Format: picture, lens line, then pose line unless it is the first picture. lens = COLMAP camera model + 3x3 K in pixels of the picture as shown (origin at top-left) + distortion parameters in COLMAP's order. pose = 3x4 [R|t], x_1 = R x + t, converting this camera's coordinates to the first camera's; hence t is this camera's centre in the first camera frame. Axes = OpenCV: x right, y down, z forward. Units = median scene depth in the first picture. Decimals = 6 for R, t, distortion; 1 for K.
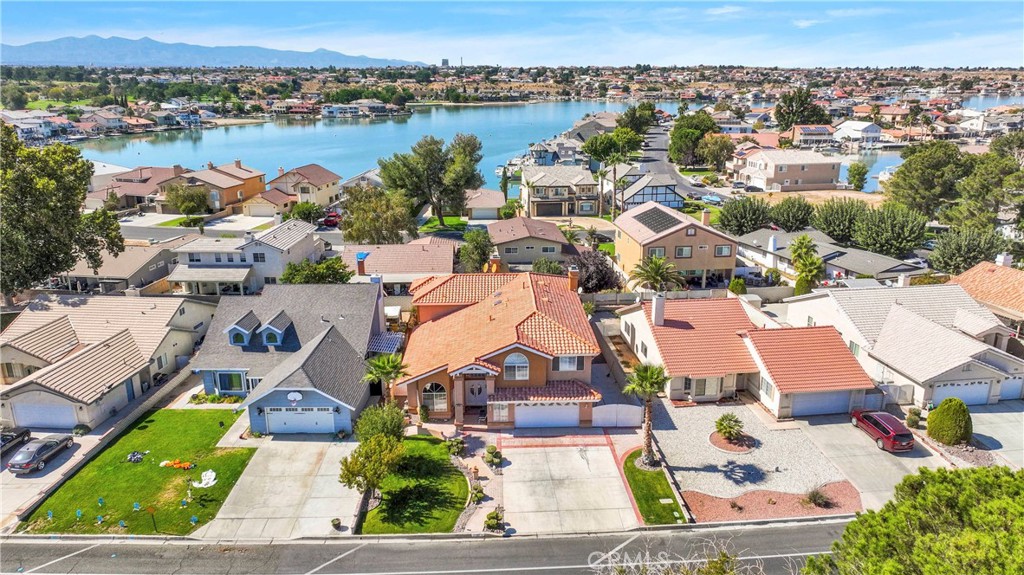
lens RADIAL K [[717.2, 0, 512.0], [0, 717.2, 287.5], [0, 0, 1]] dist [0.007063, 0.004780]
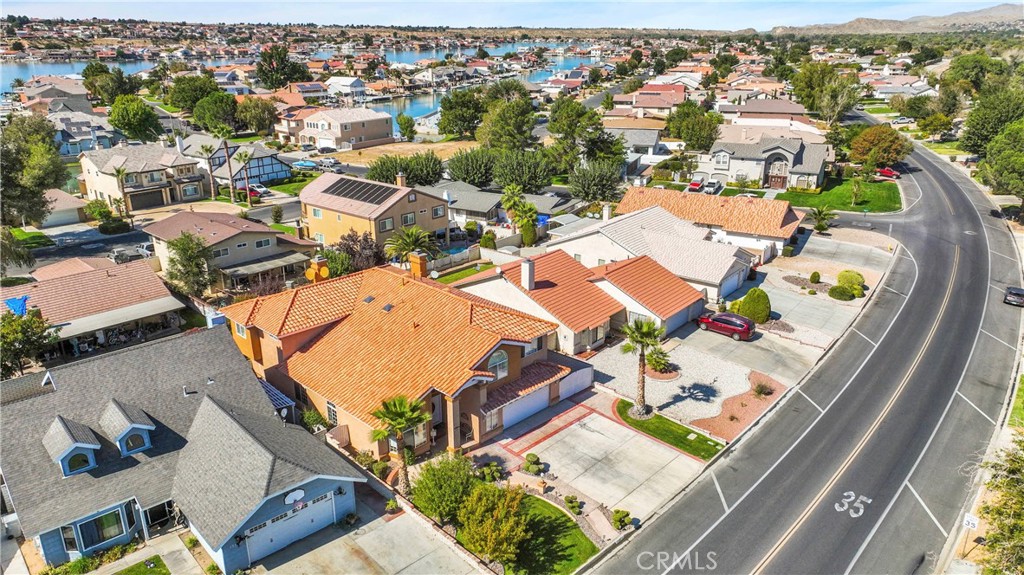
lens RADIAL K [[717.2, 0, 512.0], [0, 717.2, 287.5], [0, 0, 1]] dist [0.007063, 0.004780]
pose [[0.725630, -0.228871, 0.648906, -0.559914], [0.192348, 0.972934, 0.128067, -0.101263], [-0.660654, 0.031886, 0.750013, 0.309916]]
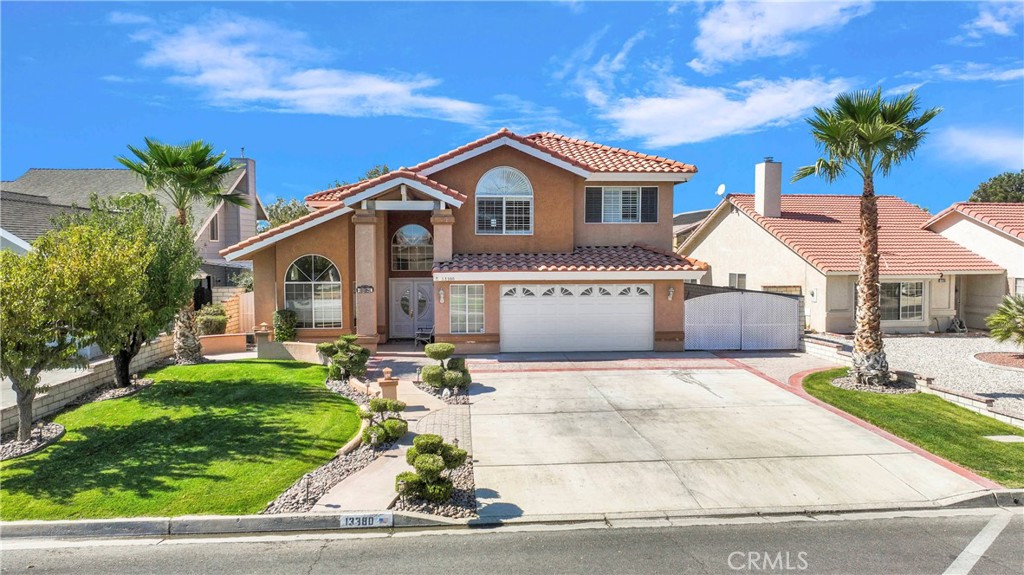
lens RADIAL K [[717.2, 0, 512.0], [0, 717.2, 287.5], [0, 0, 1]] dist [0.007063, 0.004780]
pose [[0.999201, 0.001112, 0.039943, -0.006404], [0.008395, 0.971458, -0.237061, 0.267168], [-0.039067, 0.237207, 0.970673, 0.609086]]
